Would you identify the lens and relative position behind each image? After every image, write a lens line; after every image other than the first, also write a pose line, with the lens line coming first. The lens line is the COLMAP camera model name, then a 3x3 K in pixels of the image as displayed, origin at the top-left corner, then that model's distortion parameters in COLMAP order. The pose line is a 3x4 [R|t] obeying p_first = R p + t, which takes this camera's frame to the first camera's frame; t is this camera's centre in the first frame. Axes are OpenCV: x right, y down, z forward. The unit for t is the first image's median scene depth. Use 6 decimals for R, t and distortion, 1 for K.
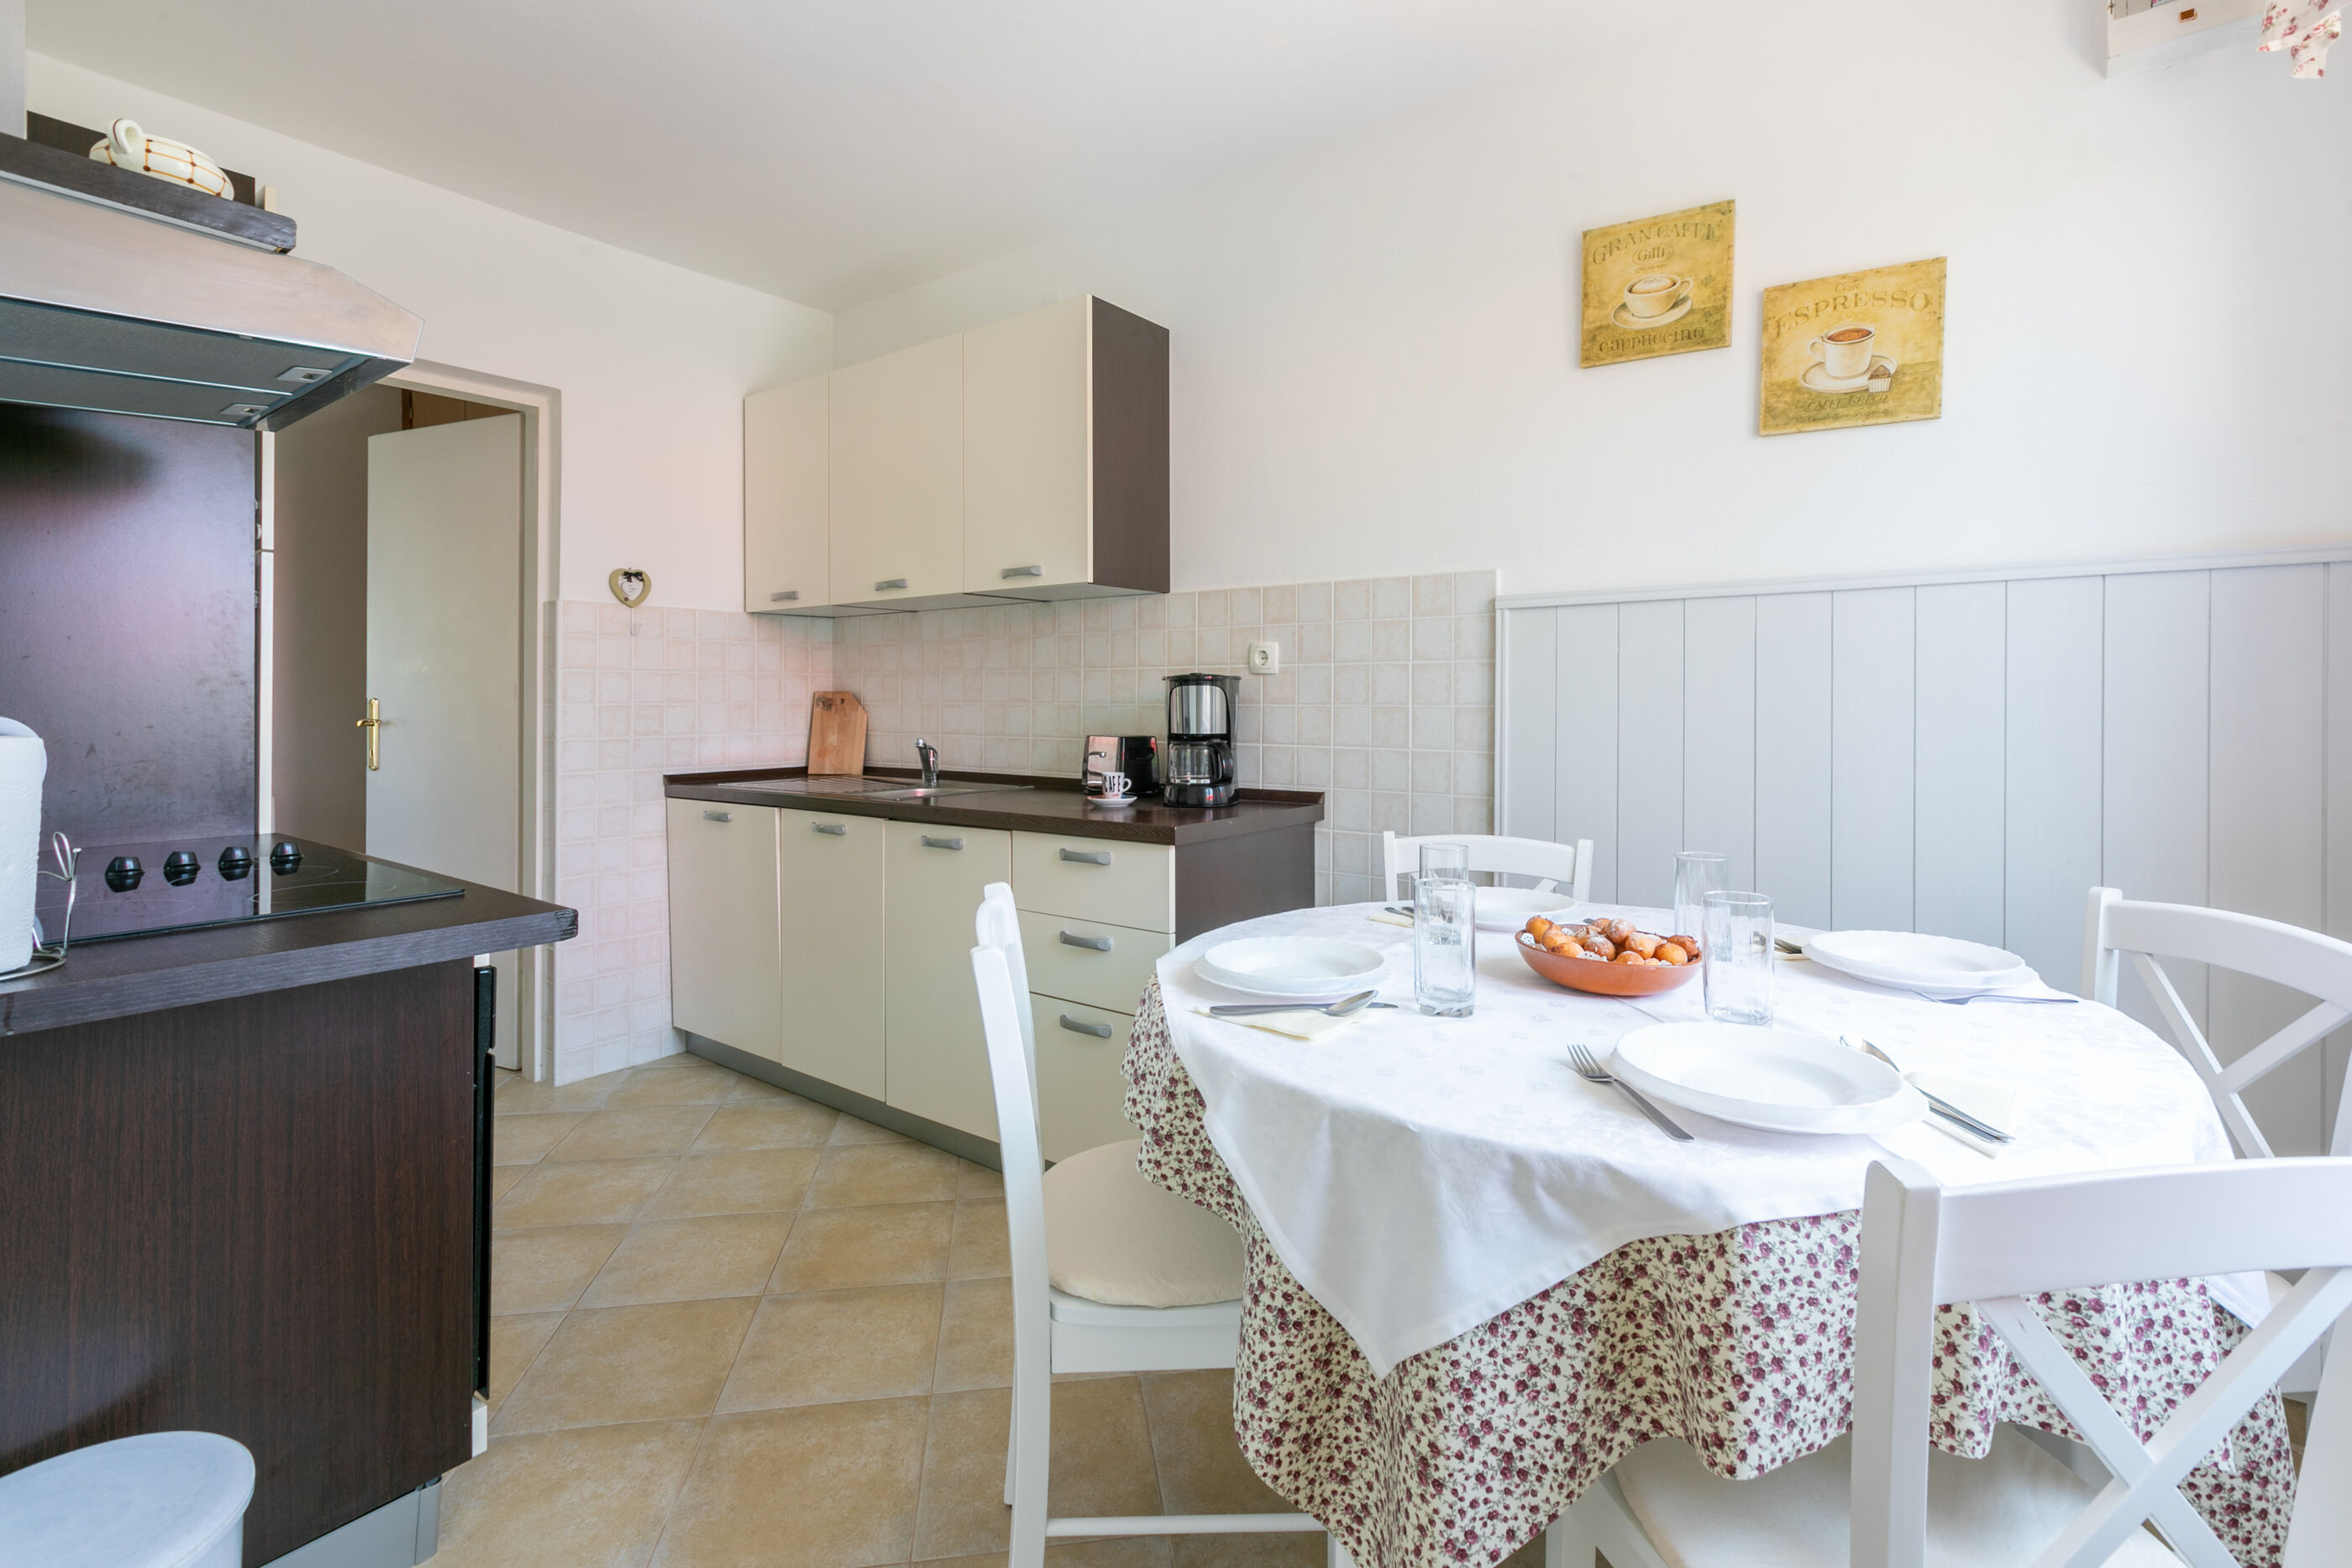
lens RADIAL K [[1065.8, 0, 1156.6], [0, 1065.8, 694.3], [0, 0, 1]] dist [0.002895, -0.002519]
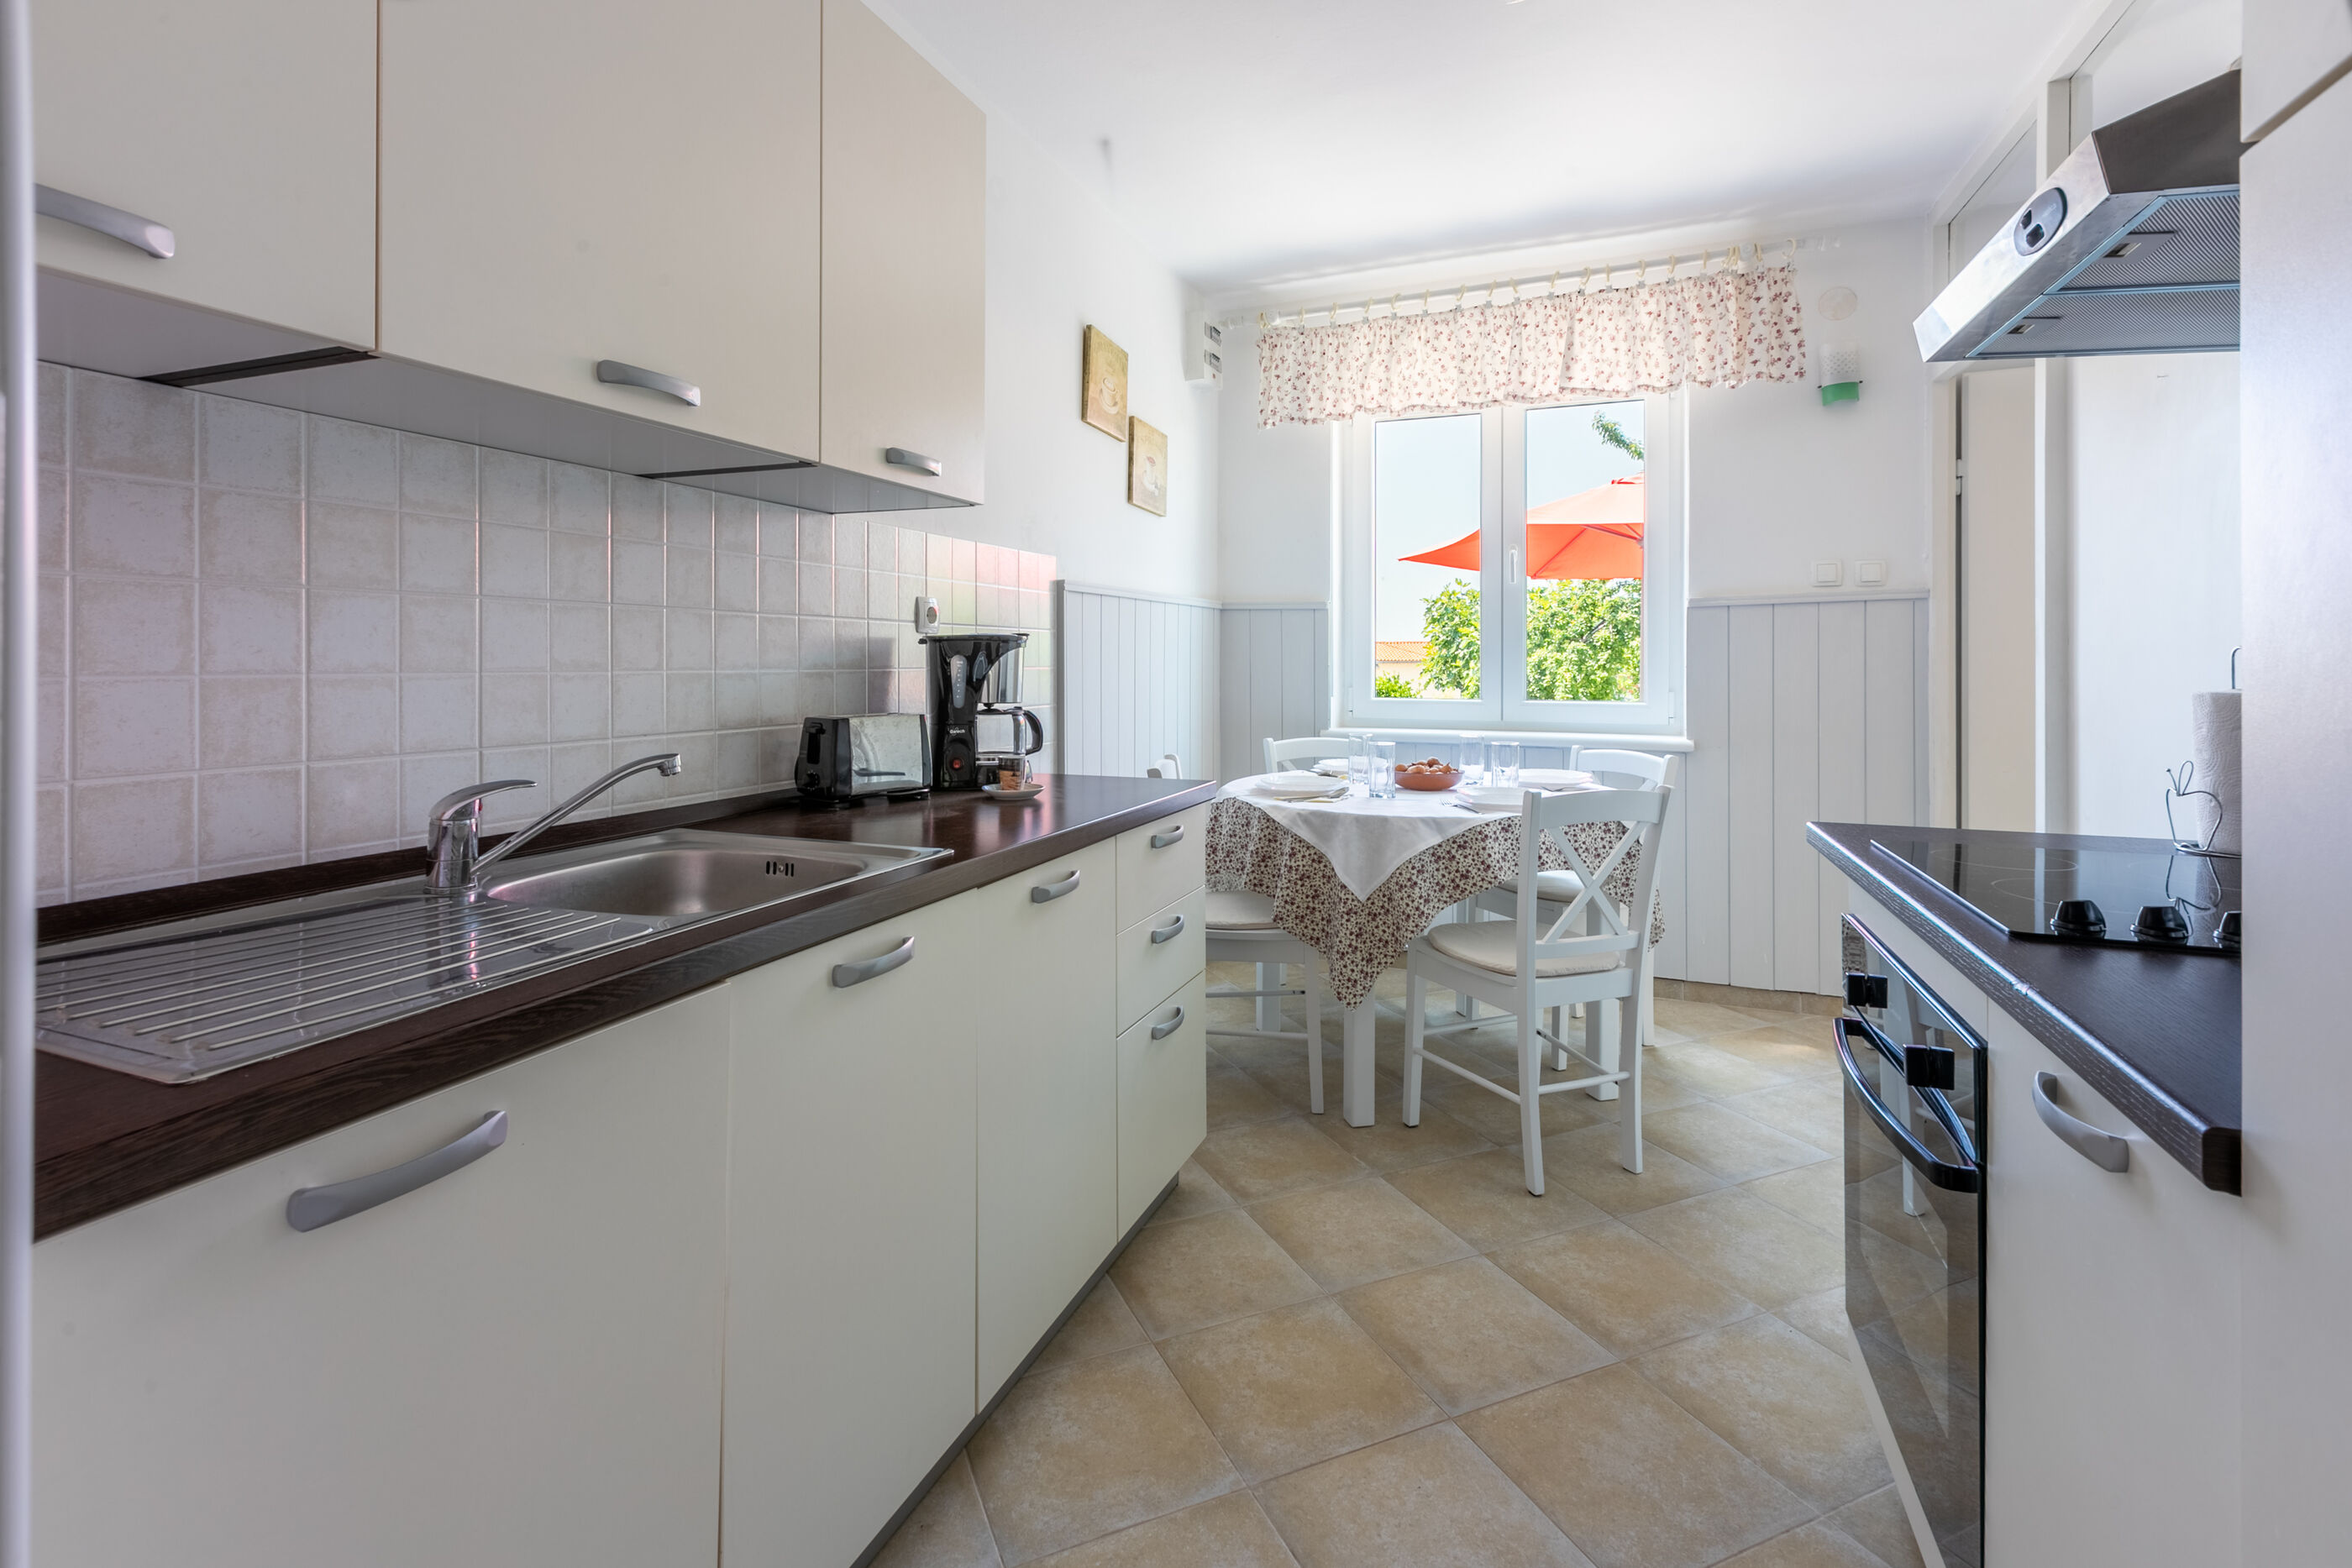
lens RADIAL K [[1065.8, 0, 1173.4], [0, 1065.8, 656.9], [0, 0, 1]] dist [0.002895, -0.002519]
pose [[-0.269875, 0.000810, 0.962895, -0.814001], [-0.008156, 0.999962, -0.003128, 0.001042], [-0.962861, -0.008697, -0.269858, 1.070580]]
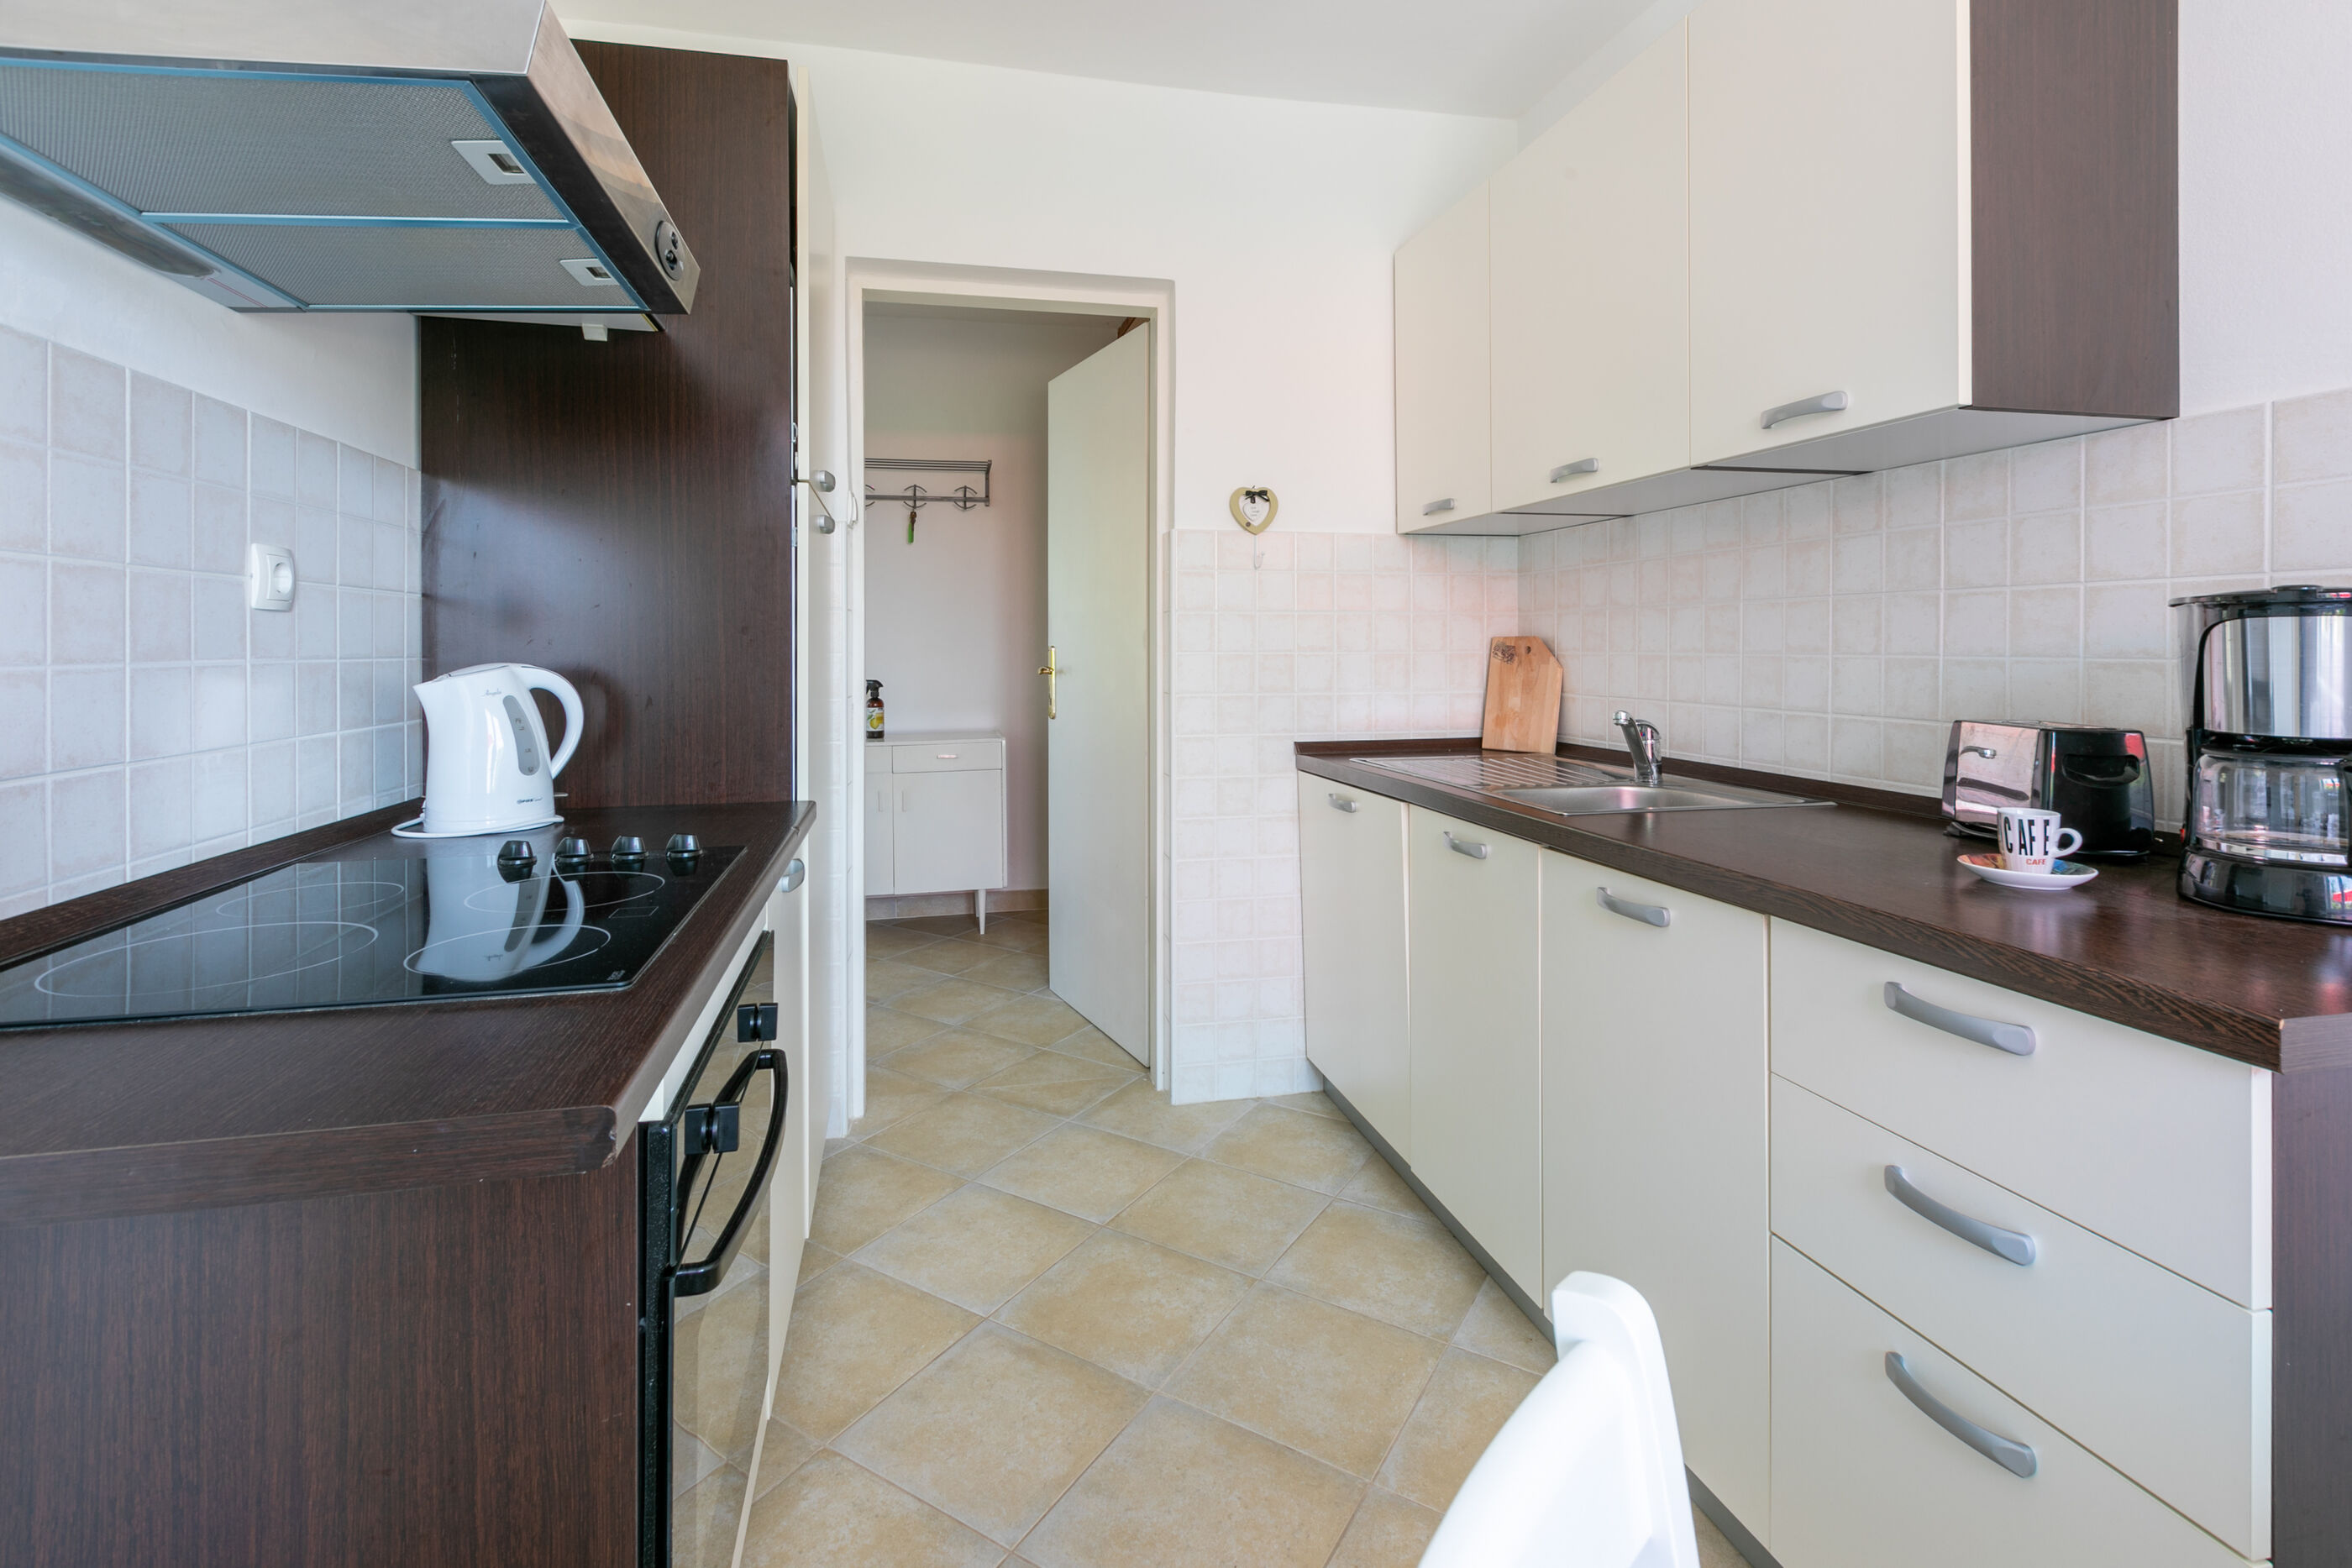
lens RADIAL K [[1065.8, 0, 1156.4], [0, 1065.8, 648.9], [0, 0, 1]] dist [0.002895, -0.002519]
pose [[0.764047, 0.001656, -0.645159, -0.030888], [0.004319, 0.999961, 0.007683, -0.001043], [0.645146, -0.008657, 0.764010, 0.401934]]
